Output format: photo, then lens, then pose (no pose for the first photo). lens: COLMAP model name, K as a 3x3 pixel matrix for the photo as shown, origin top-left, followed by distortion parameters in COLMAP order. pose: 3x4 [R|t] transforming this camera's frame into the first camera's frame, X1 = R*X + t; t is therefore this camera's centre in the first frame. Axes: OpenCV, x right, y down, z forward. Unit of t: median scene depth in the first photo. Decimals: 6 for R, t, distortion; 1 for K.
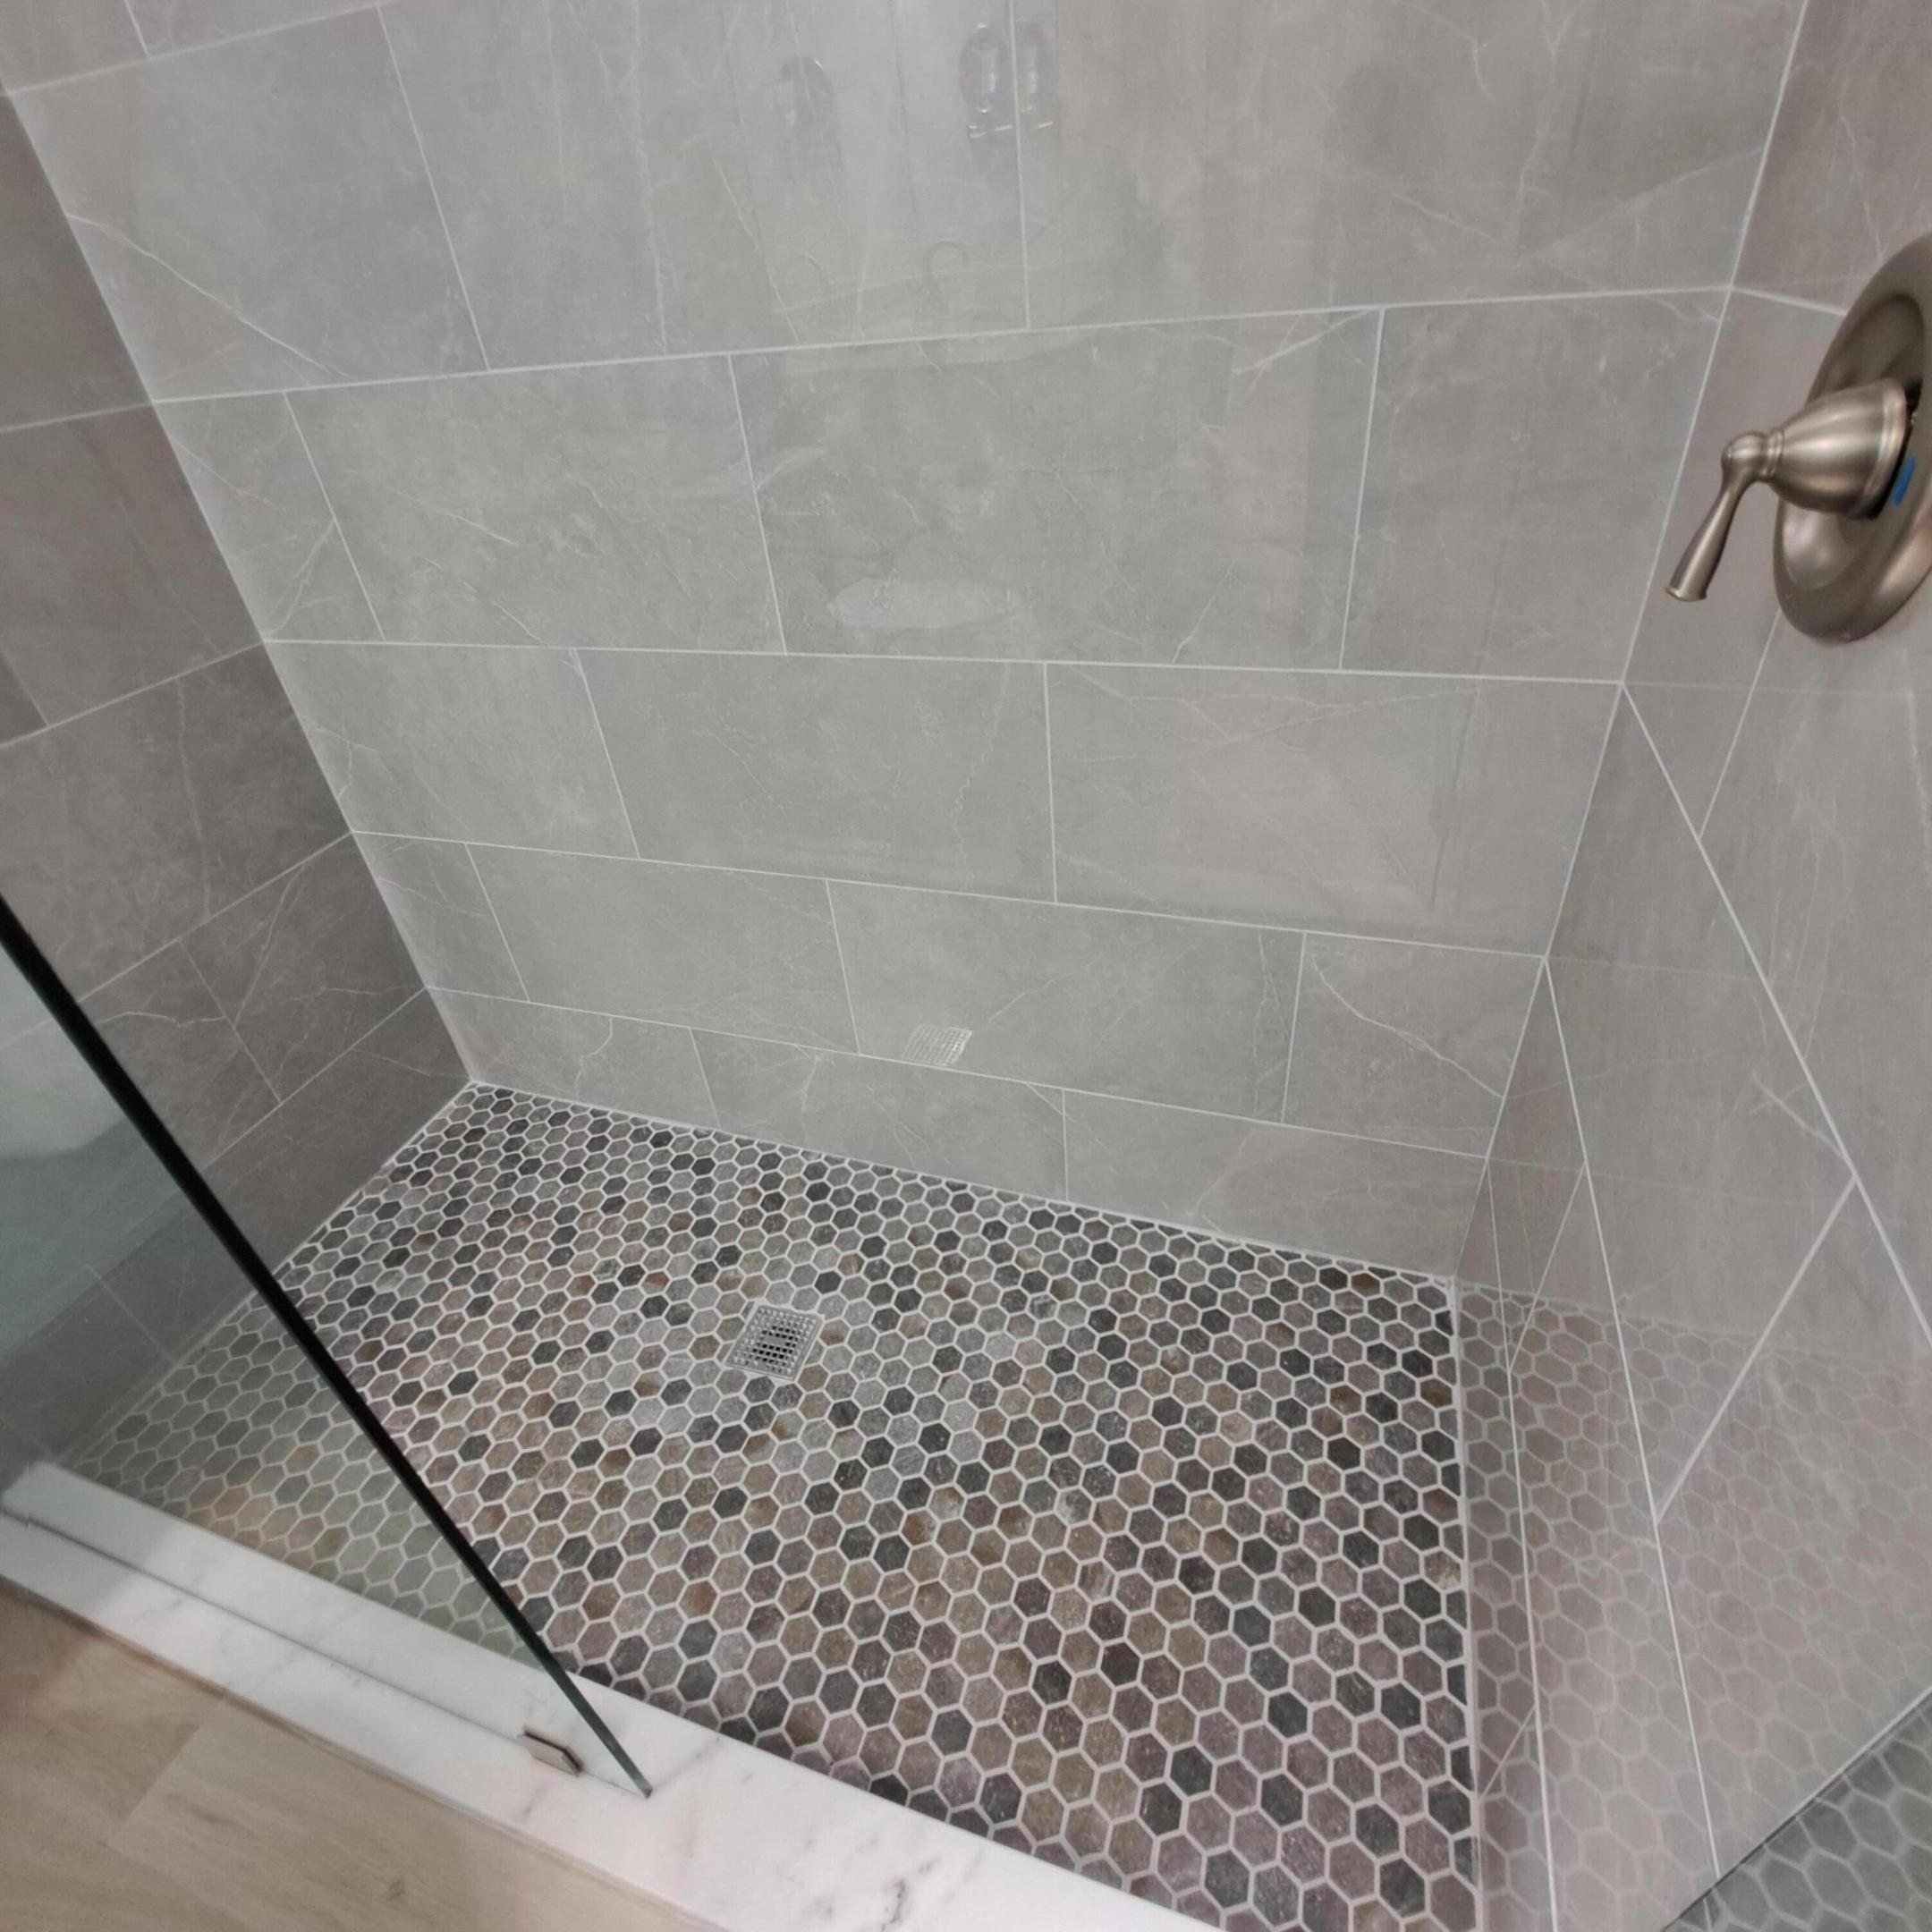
lens RADIAL K [[1027.5, 0, 956.7], [0, 1027.5, 949.4], [0, 0, 1]] dist [-0.011510, -0.004935]
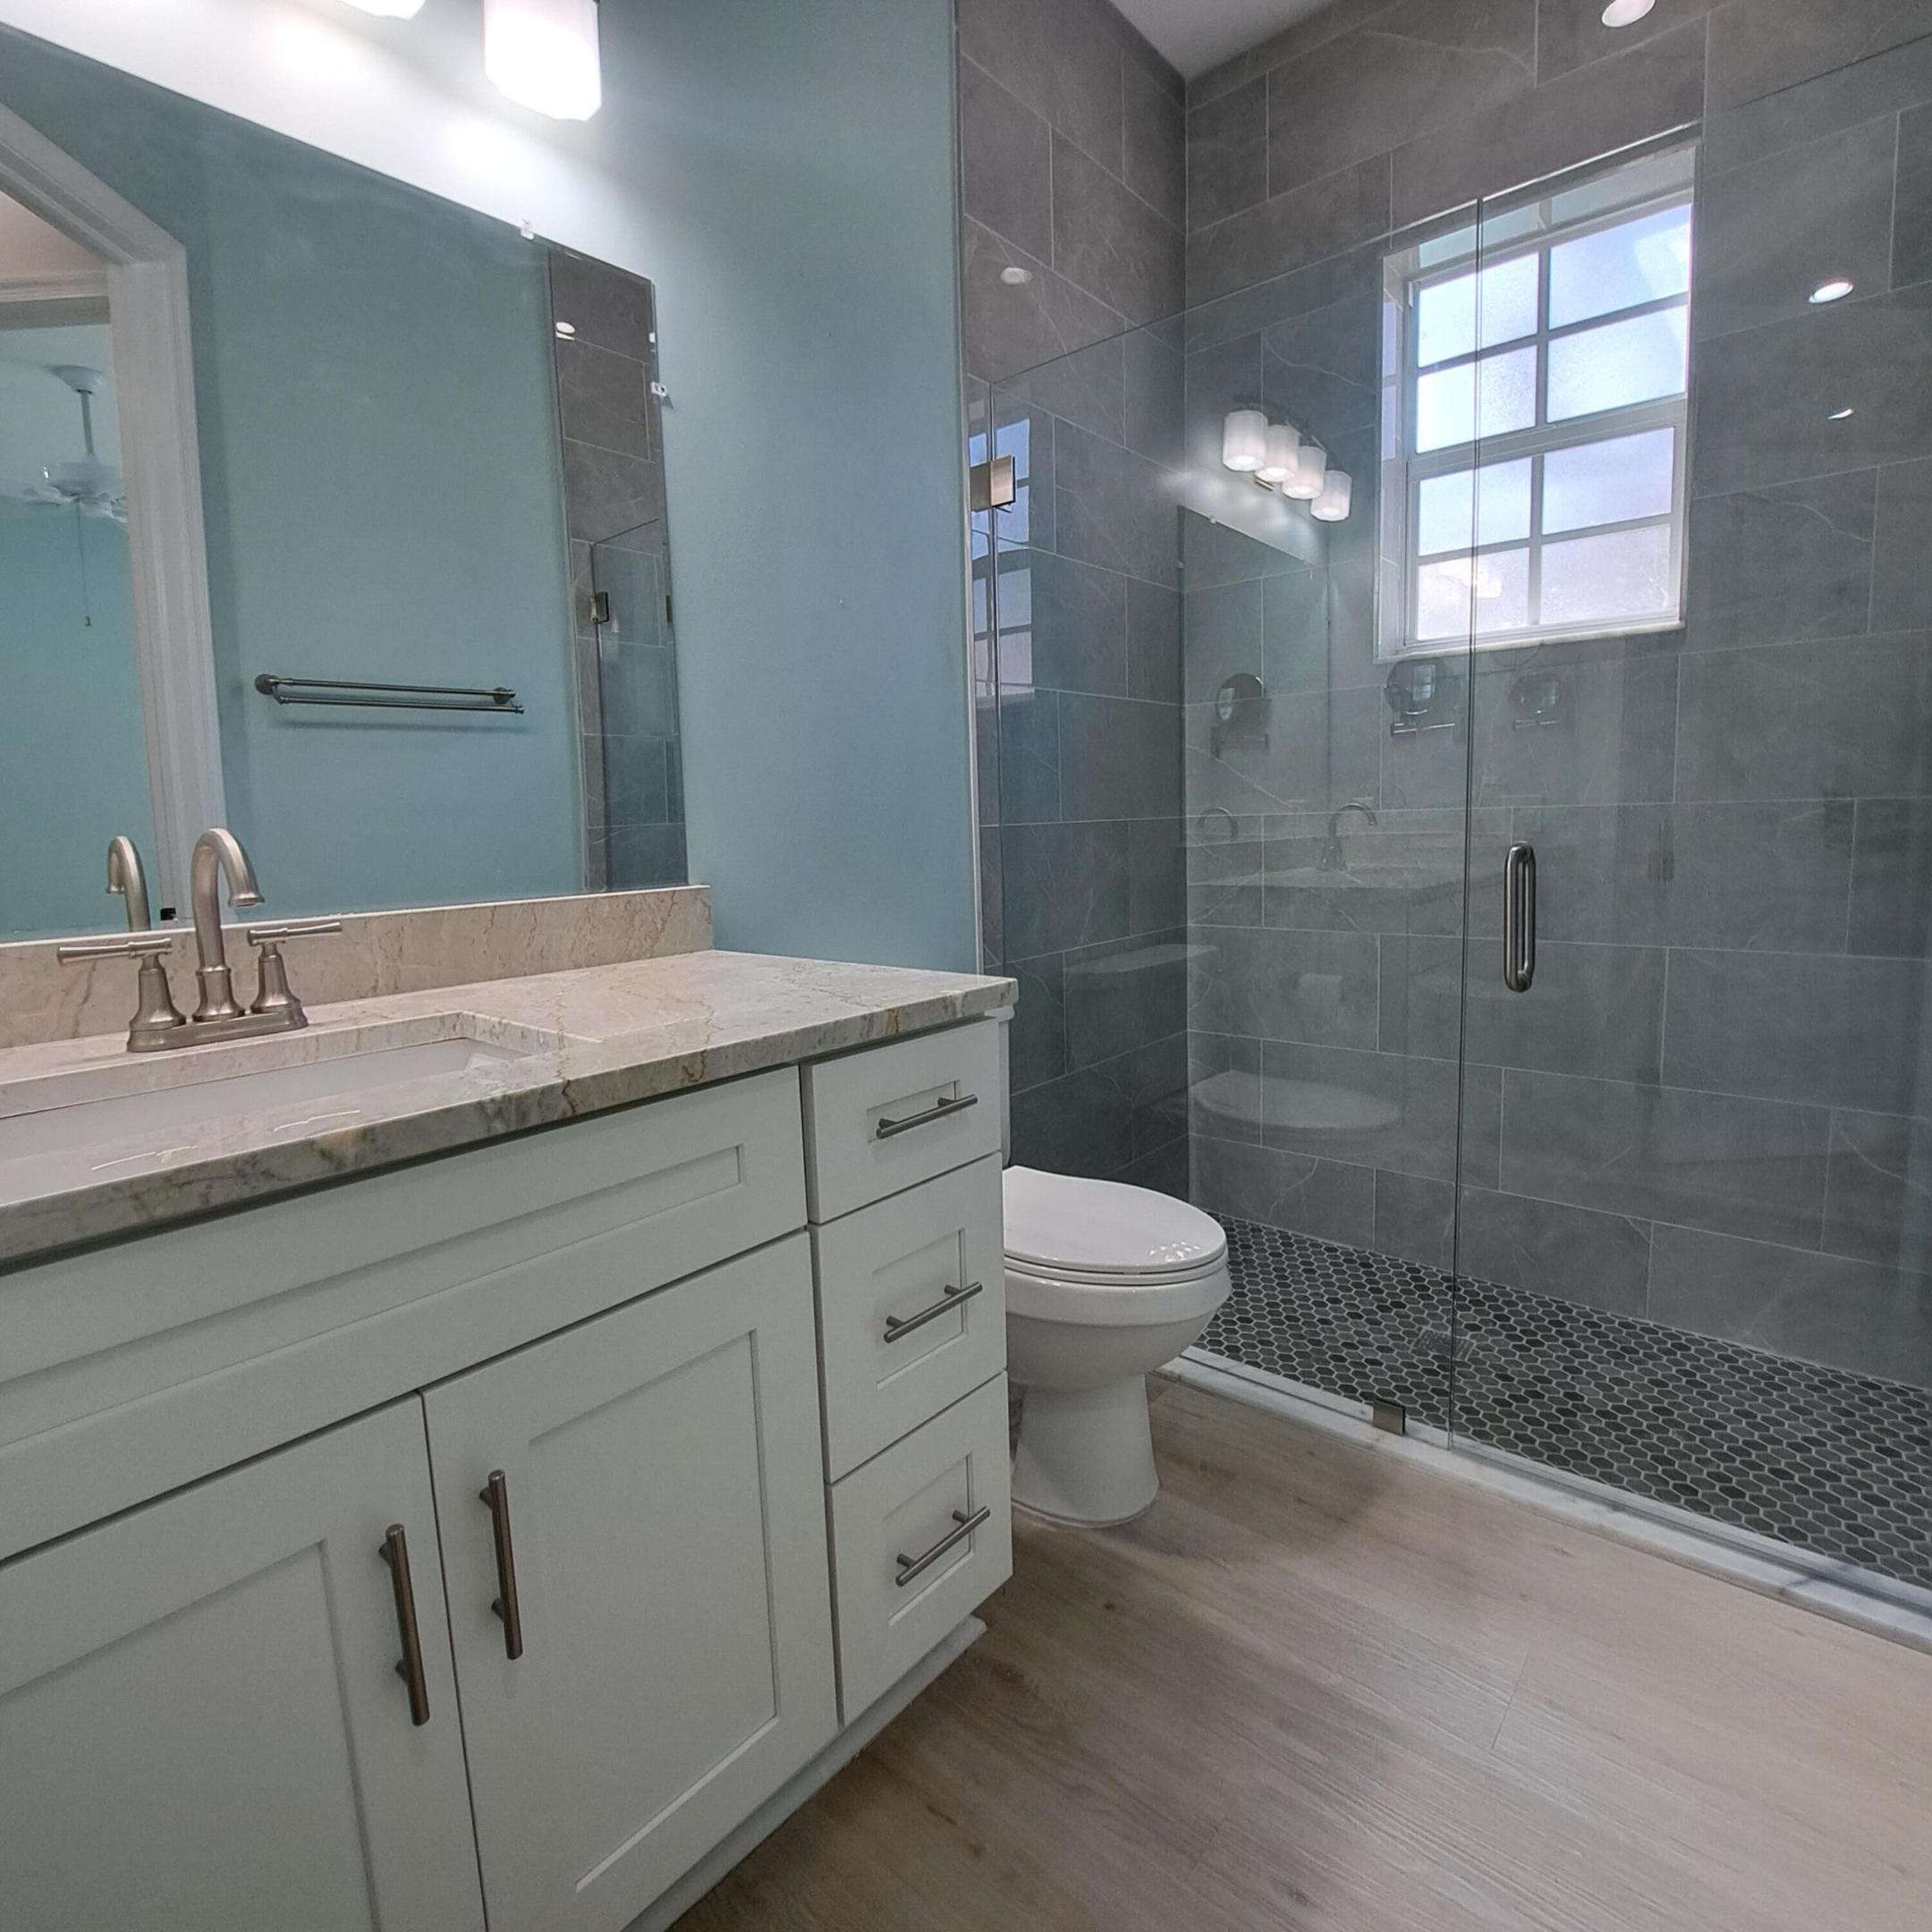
lens RADIAL K [[1027.5, 0, 965.3], [0, 1027.5, 949.0], [0, 0, 1]] dist [-0.011510, -0.004935]
pose [[0.929392, 0.104348, -0.354036, -0.388978], [-0.249423, 0.884600, -0.394045, 0.684731], [0.272063, 0.454527, 0.848167, -0.861230]]
